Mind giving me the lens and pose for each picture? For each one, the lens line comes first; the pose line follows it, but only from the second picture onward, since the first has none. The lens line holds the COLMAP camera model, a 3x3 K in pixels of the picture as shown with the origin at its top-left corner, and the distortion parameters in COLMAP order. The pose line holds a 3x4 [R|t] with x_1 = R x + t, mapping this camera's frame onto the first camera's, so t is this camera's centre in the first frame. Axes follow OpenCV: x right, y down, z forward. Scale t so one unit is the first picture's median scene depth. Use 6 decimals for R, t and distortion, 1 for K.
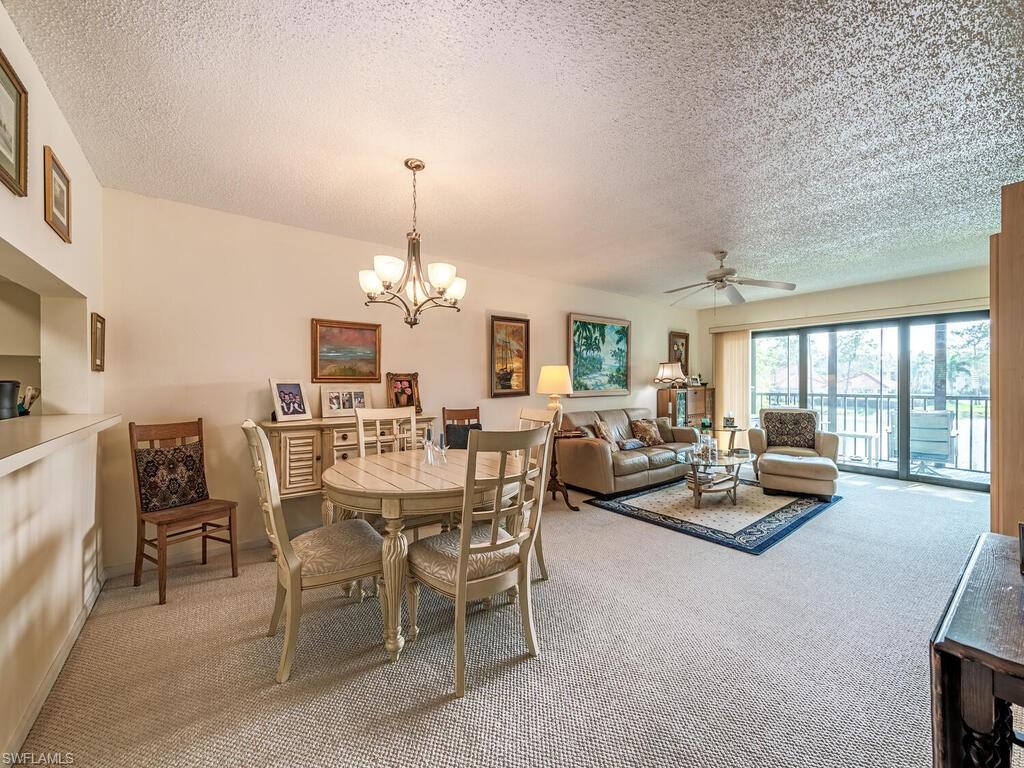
lens RADIAL K [[401.1, 0, 508.5], [0, 401.1, 382.5], [0, 0, 1]] dist [0.010451, -0.001927]
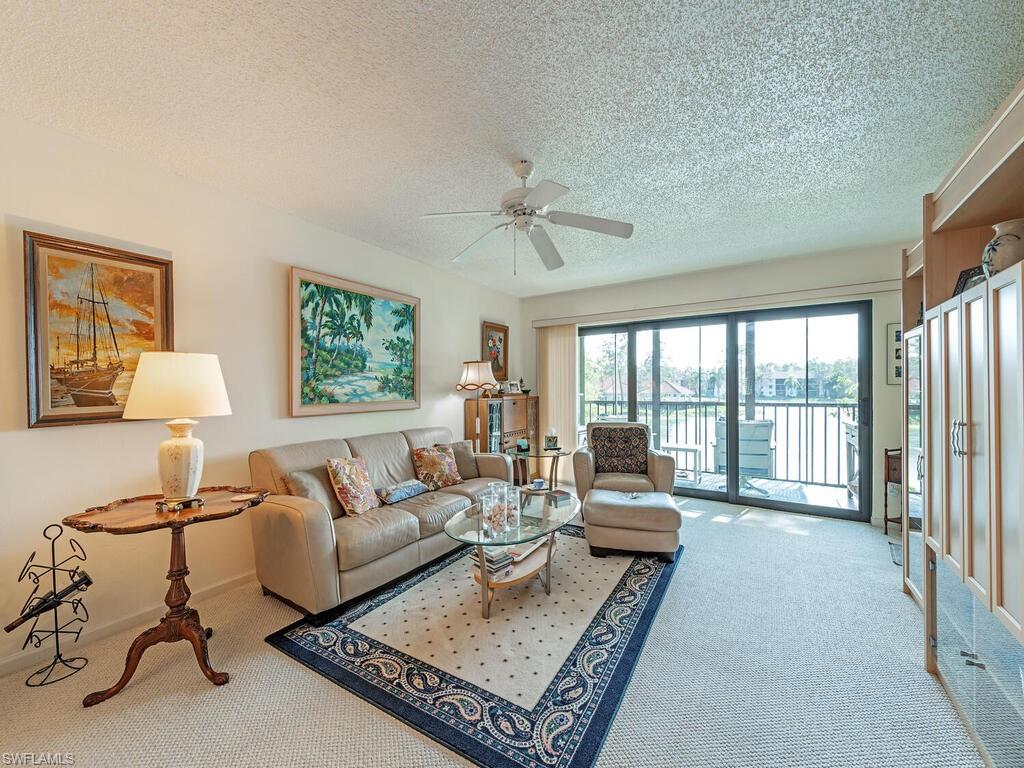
lens RADIAL K [[401.1, 0, 509.4], [0, 401.1, 388.6], [0, 0, 1]] dist [0.010451, -0.001927]
pose [[0.937244, -0.004223, 0.348649, 0.233292], [0.005351, 0.999983, -0.002270, 0.000205], [-0.348634, 0.003993, 0.937250, 0.355545]]
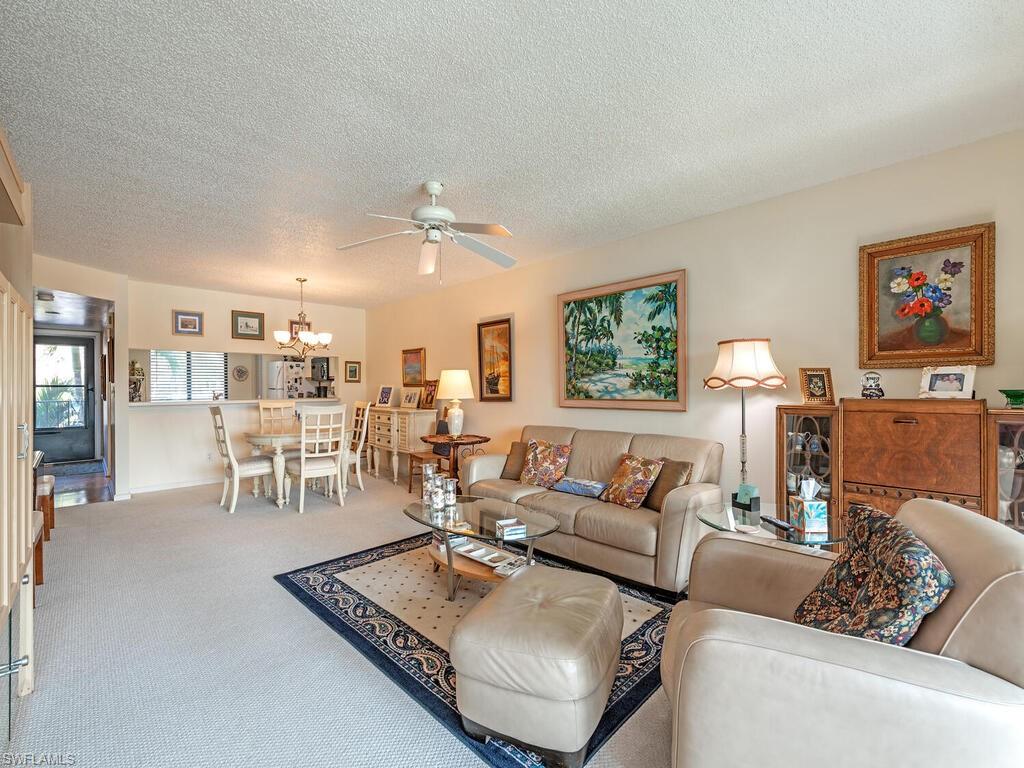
lens RADIAL K [[449.8, 0, 518.7], [0, 449.8, 386.3], [0, 0, 1]] dist [0.010892, -0.000124]
pose [[0.126940, 0.001574, -0.991909, 0.947323], [0.001602, 0.999997, 0.001792, -0.003309], [0.991909, -0.001817, 0.126937, 0.790020]]
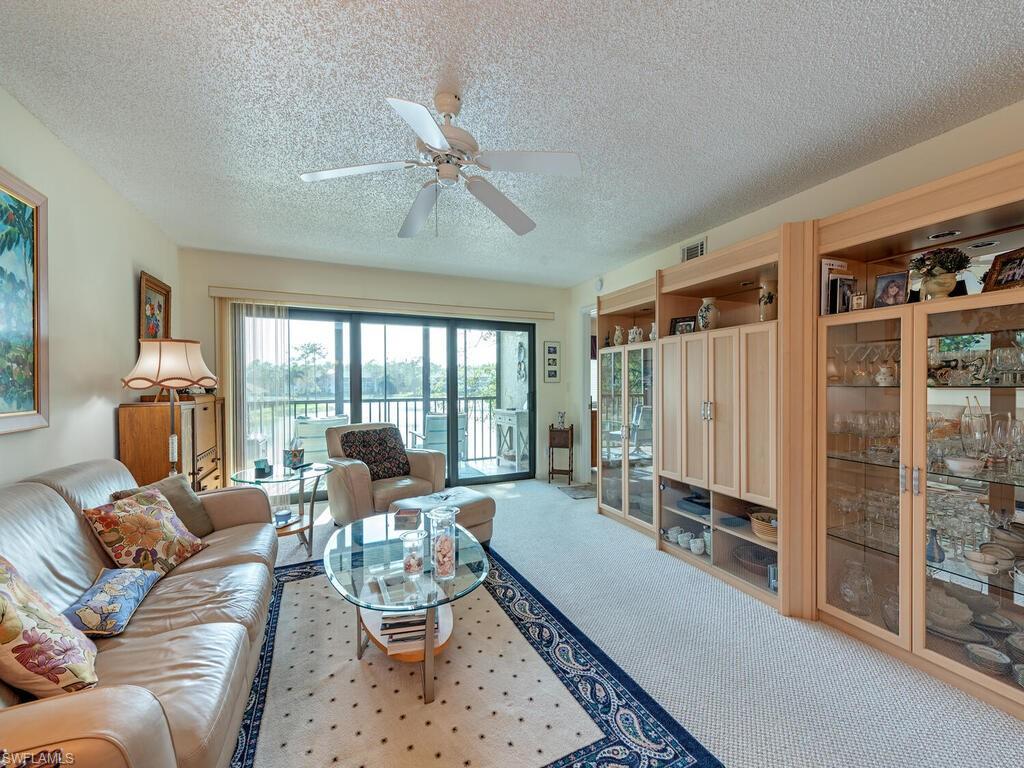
lens RADIAL K [[401.1, 0, 515.3], [0, 401.1, 390.6], [0, 0, 1]] dist [0.010451, -0.001927]
pose [[0.216810, -0.016093, 0.976081, 0.076263], [0.007998, 0.999860, 0.014708, -0.000273], [-0.976181, 0.004618, 0.216908, 0.627491]]
